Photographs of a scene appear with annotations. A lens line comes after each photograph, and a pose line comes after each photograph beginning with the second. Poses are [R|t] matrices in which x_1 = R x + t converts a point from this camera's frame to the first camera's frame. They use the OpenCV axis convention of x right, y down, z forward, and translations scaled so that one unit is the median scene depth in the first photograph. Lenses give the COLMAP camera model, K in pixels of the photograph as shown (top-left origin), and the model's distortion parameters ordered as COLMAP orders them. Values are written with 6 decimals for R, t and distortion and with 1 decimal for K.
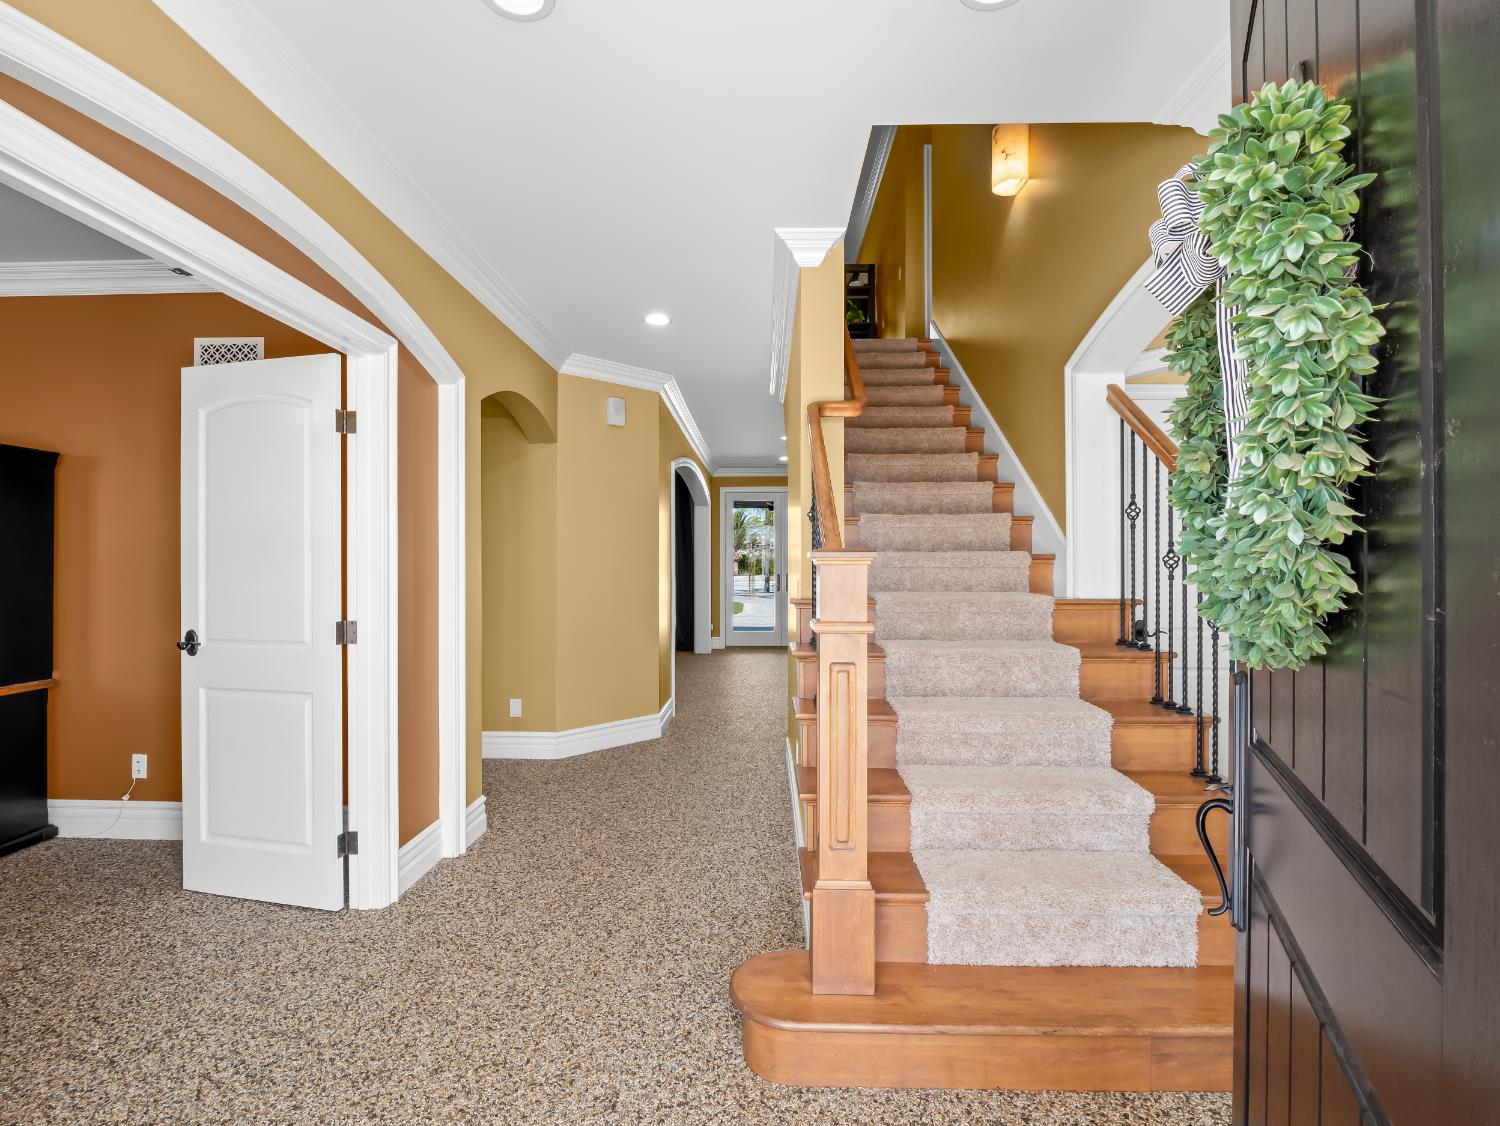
lens RADIAL K [[721.9, 0, 744.1], [0, 721.9, 566.0], [0, 0, 1]] dist [-0.020024, -0.001496]
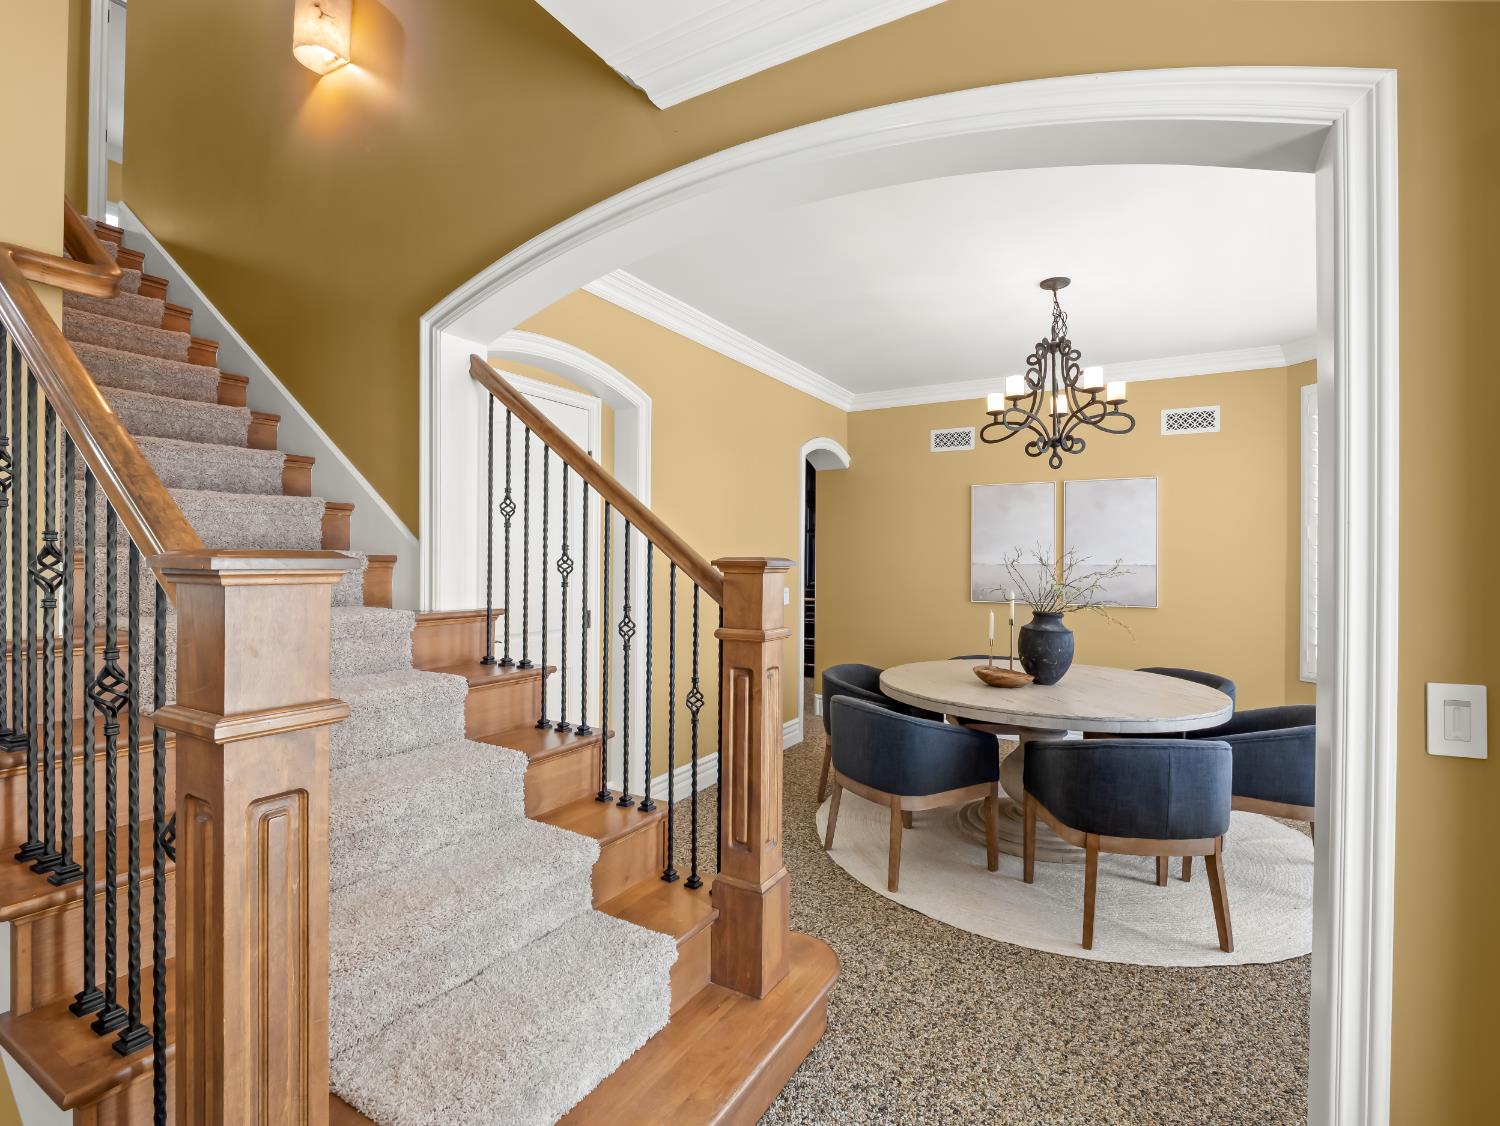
lens RADIAL K [[721.9, 0, 758.9], [0, 721.9, 557.5], [0, 0, 1]] dist [-0.020024, -0.001496]
pose [[0.469666, 0.016881, 0.882683, -0.074689], [-0.000649, 0.999824, -0.018776, 0.000286], [-0.882844, 0.008245, 0.469594, 0.322931]]
